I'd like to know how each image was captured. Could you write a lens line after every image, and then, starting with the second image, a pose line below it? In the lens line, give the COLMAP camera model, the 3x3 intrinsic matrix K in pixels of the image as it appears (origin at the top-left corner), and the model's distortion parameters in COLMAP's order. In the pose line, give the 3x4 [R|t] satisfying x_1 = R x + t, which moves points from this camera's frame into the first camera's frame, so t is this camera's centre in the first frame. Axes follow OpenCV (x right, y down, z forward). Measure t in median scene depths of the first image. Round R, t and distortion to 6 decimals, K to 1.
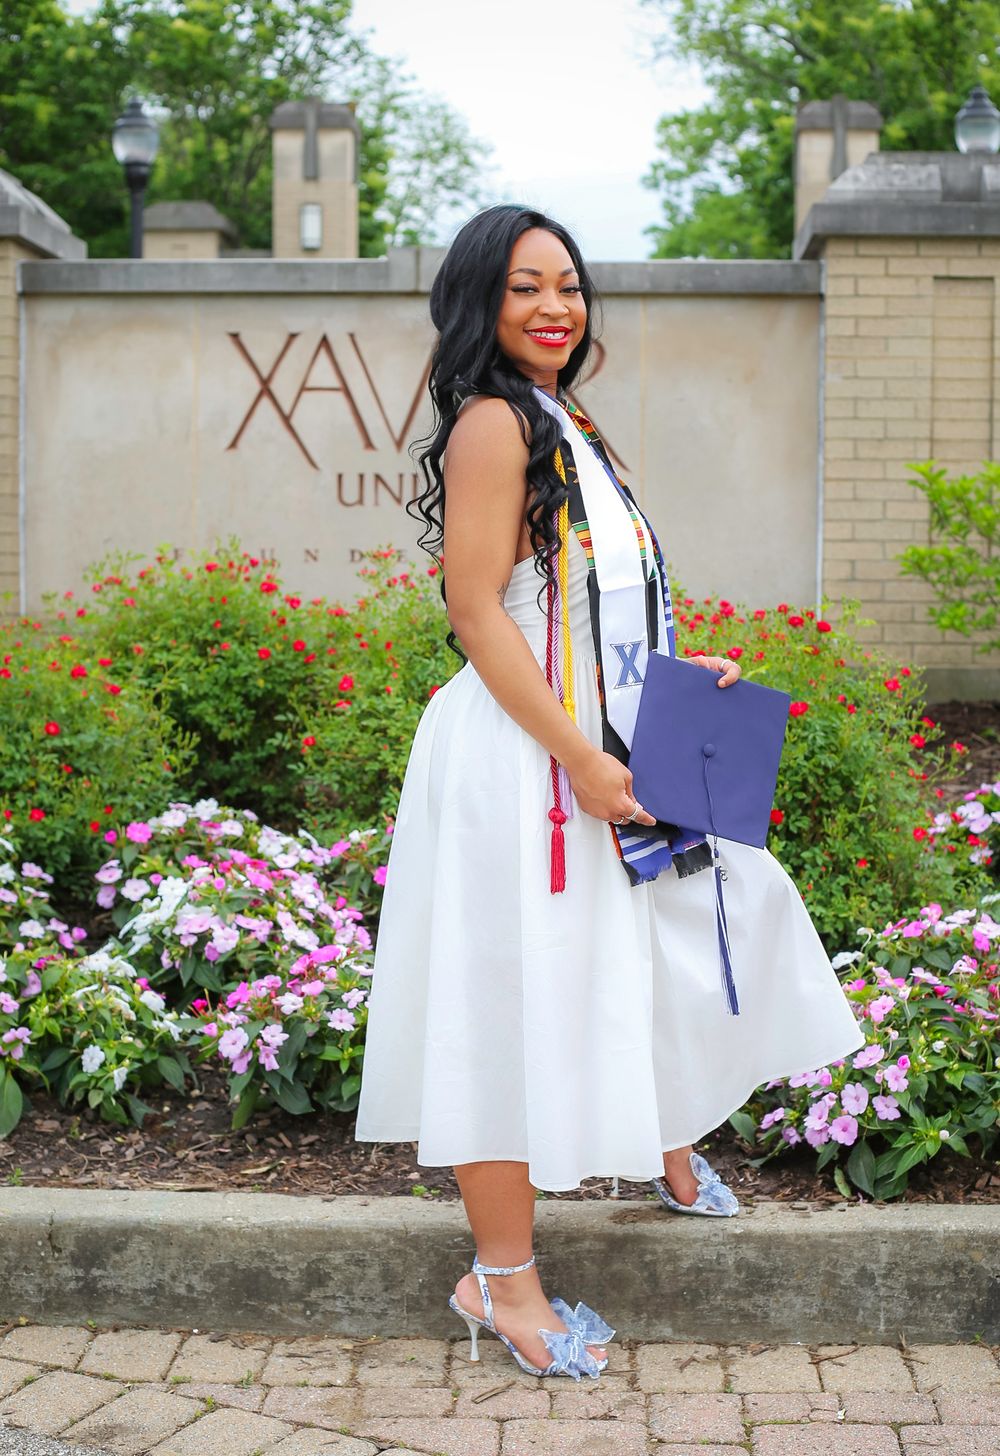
lens RADIAL K [[2490.6, 0, 500.9], [0, 2490.6, 705.3], [0, 0, 1]] dist [-0.091180, -0.111829]
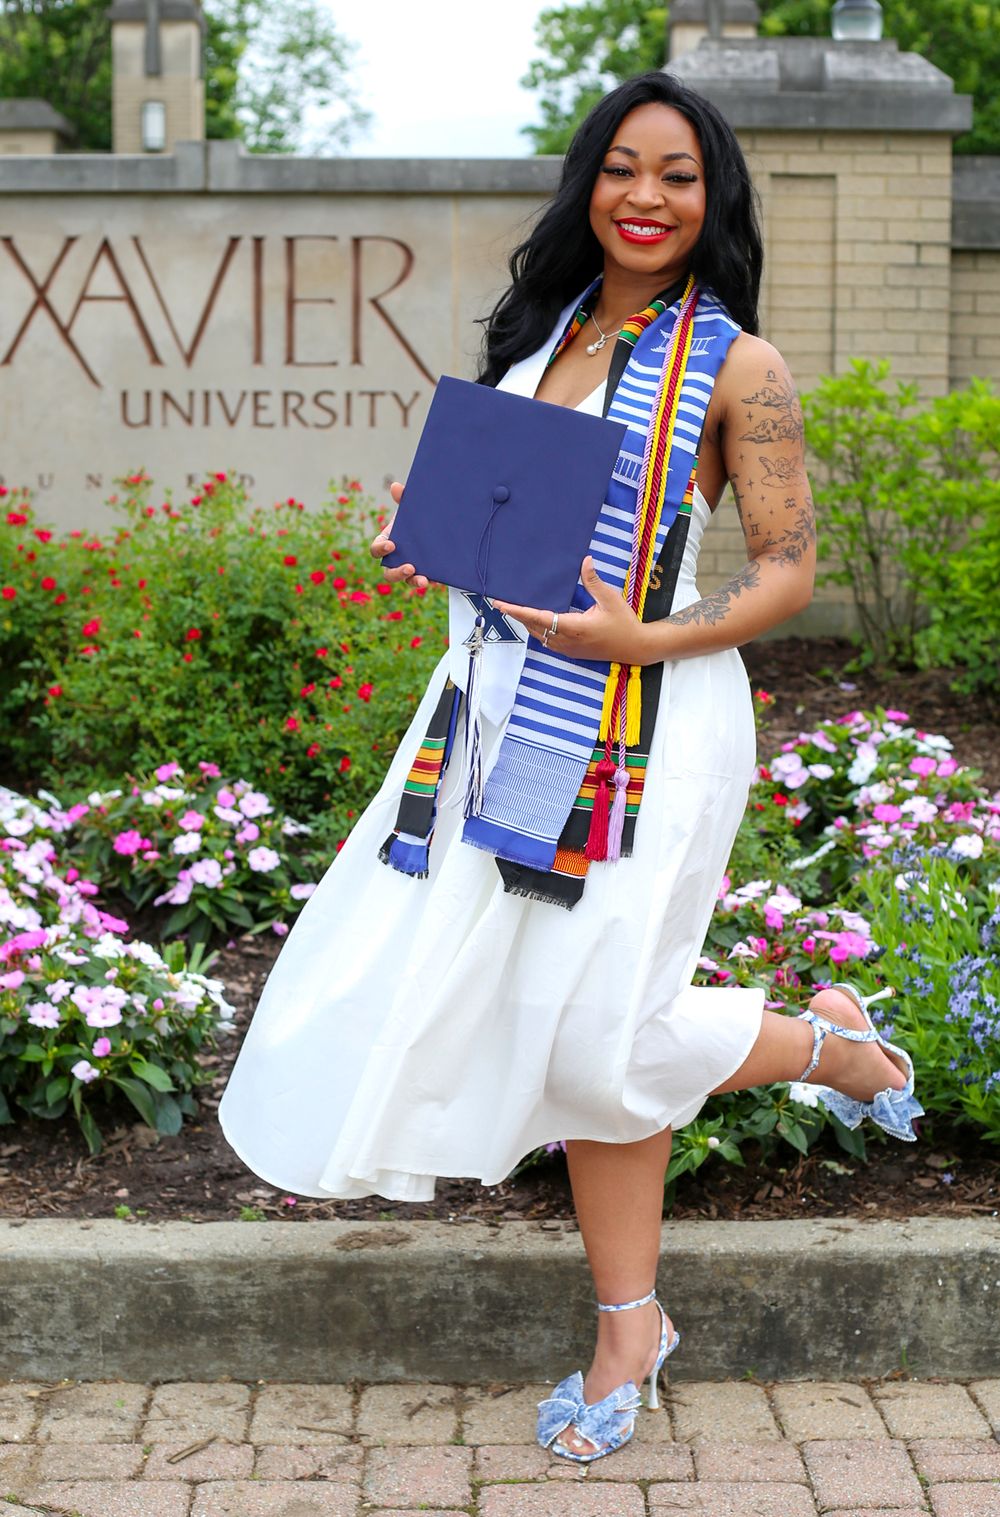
lens RADIAL K [[2601.6, 0, 500.0], [0, 2601.6, 758.5], [0, 0, 1]] dist [-0.107840, -0.032148]
pose [[0.998836, -0.007819, 0.047595, 0.042315], [0.005486, 0.998786, 0.048945, -0.006771], [-0.047920, -0.048626, 0.997667, 0.061697]]
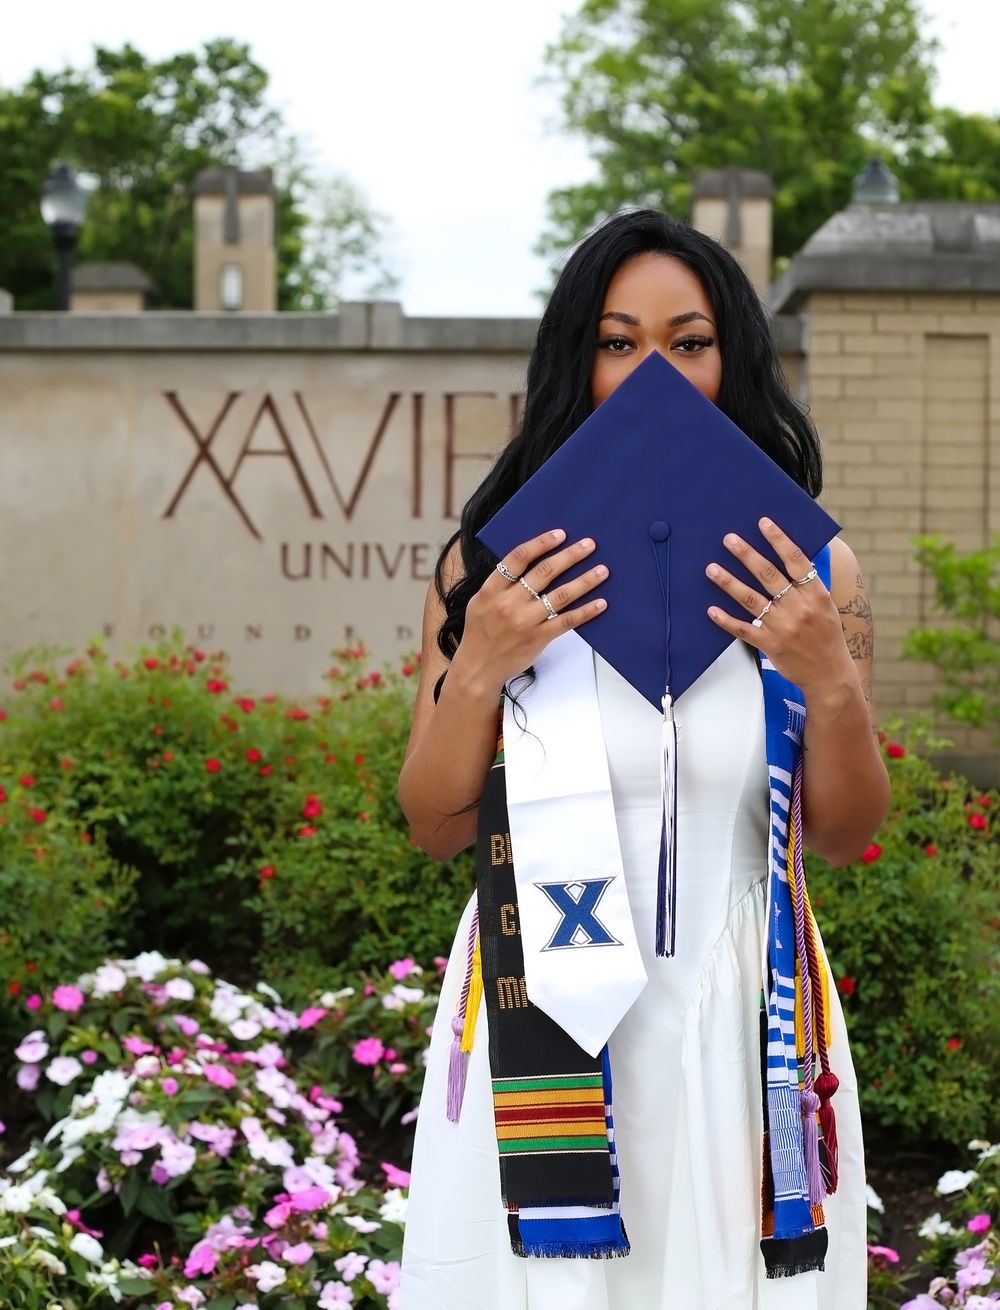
lens RADIAL K [[2300.6, 0, 469.9], [0, 2300.6, 672.7], [0, 0, 1]] dist [-0.072831, -0.293667]
pose [[0.999548, -0.000830, 0.030055, -0.034081], [0.001593, 0.999677, -0.025359, -0.036989], [-0.030024, 0.025395, 0.999227, 0.226837]]
